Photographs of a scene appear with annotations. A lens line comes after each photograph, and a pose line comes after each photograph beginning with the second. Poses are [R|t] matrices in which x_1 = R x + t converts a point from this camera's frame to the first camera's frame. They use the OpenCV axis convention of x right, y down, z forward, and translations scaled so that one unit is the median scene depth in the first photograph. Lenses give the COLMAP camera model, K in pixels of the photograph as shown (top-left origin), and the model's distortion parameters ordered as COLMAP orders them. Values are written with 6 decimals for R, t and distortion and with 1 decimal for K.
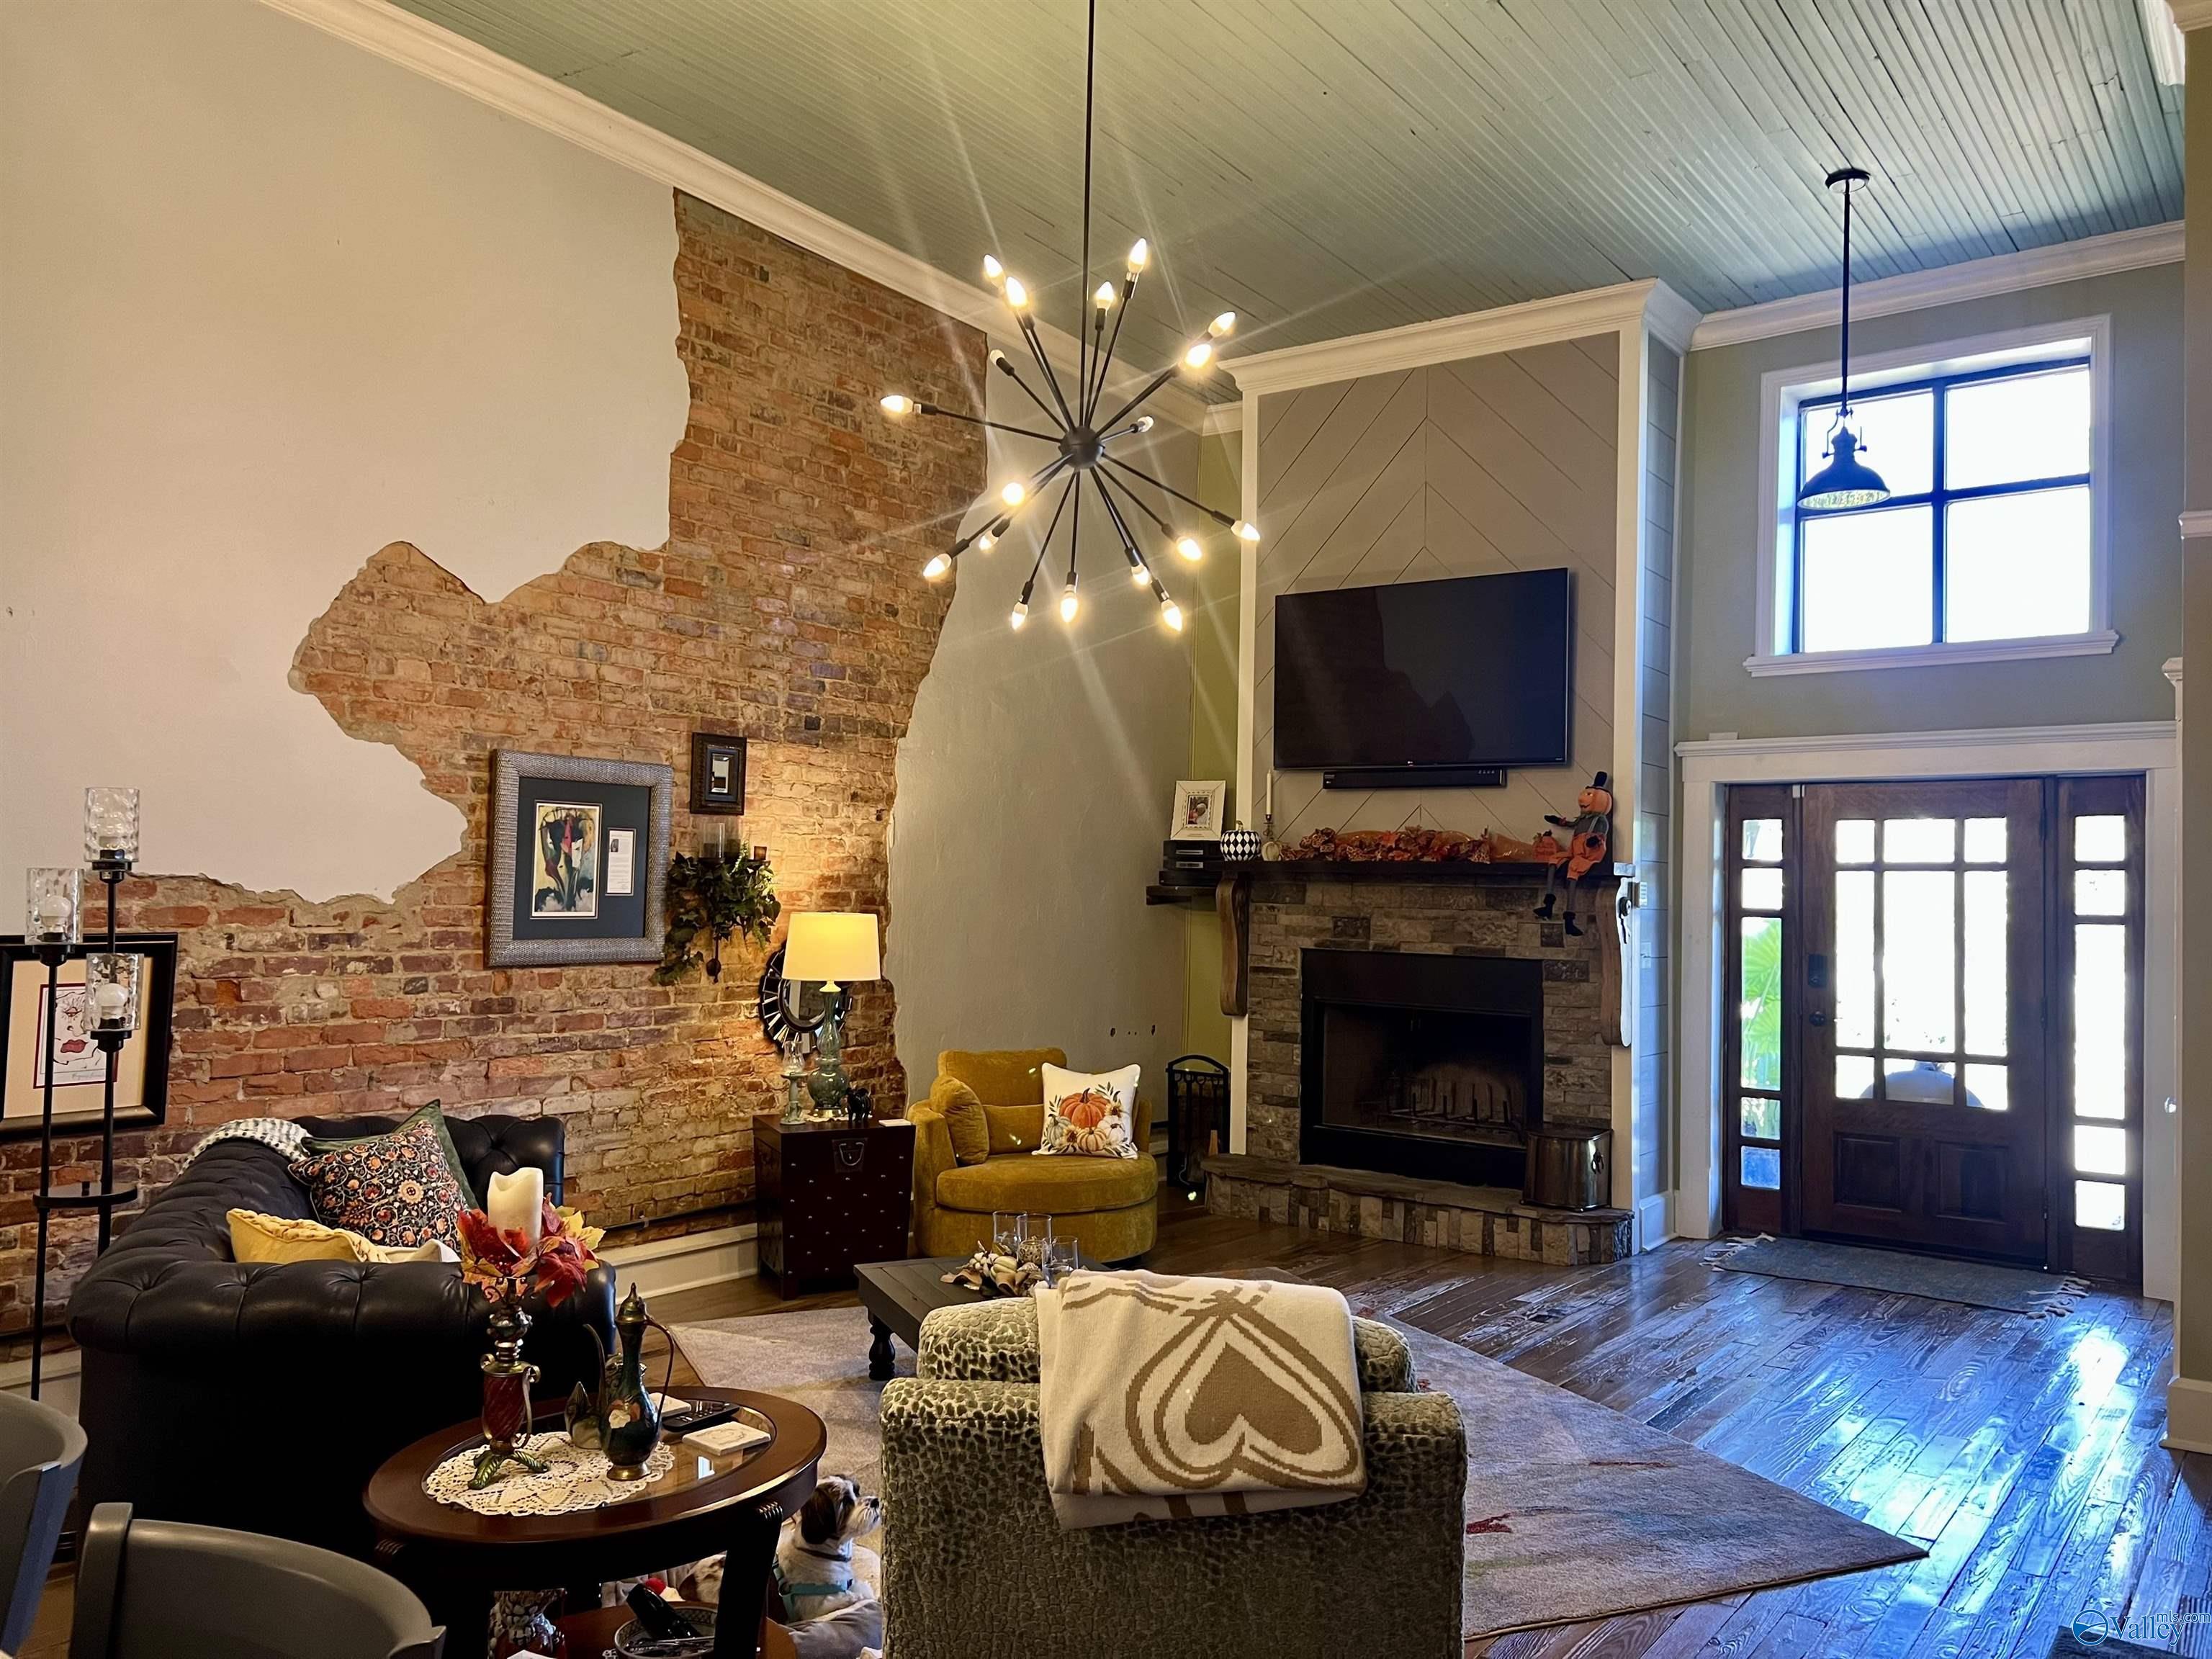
lens RADIAL K [[1685.0, 0, 1109.1], [0, 1685.0, 831.9], [0, 0, 1]] dist [0.030154, -0.002835]
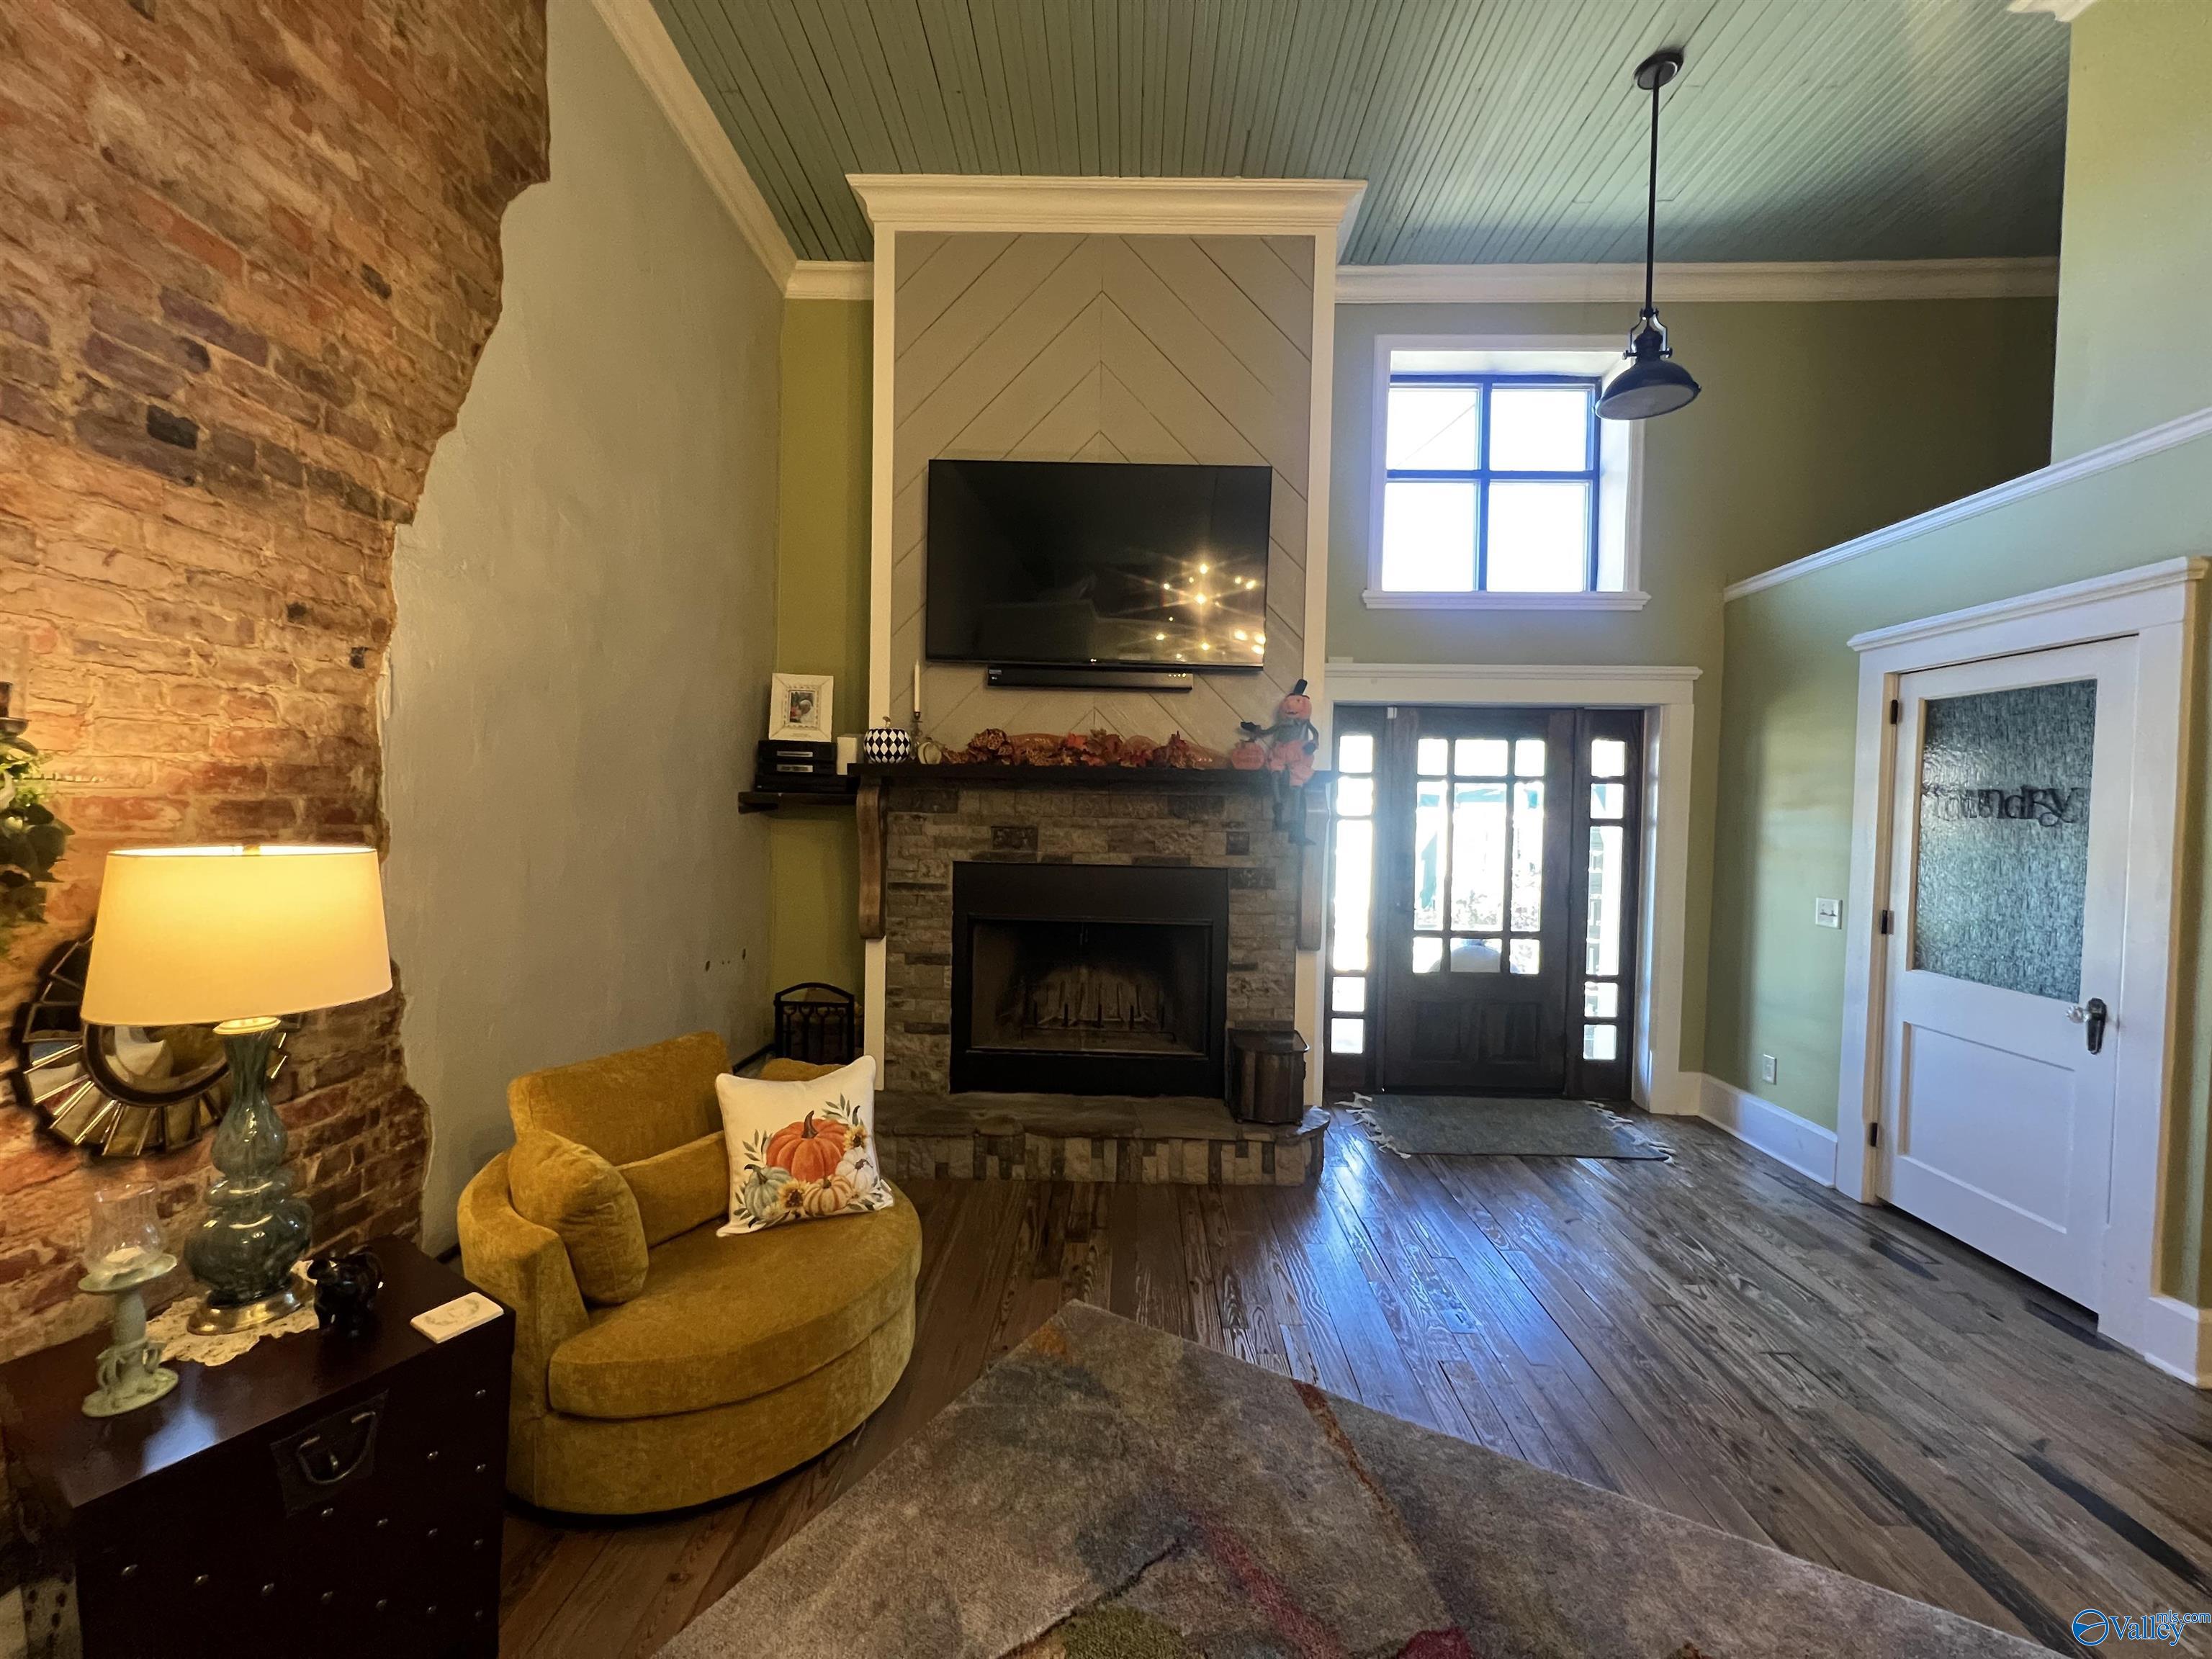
lens RADIAL K [[883.5, 0, 1102.9], [0, 883.5, 827.6], [0, 0, 1]] dist [-0.004292, -0.001160]
pose [[0.819363, -0.017197, 0.573017, -0.102731], [-0.023217, 0.997734, 0.063142, 0.021110], [-0.572805, -0.065040, 0.817107, 0.626494]]
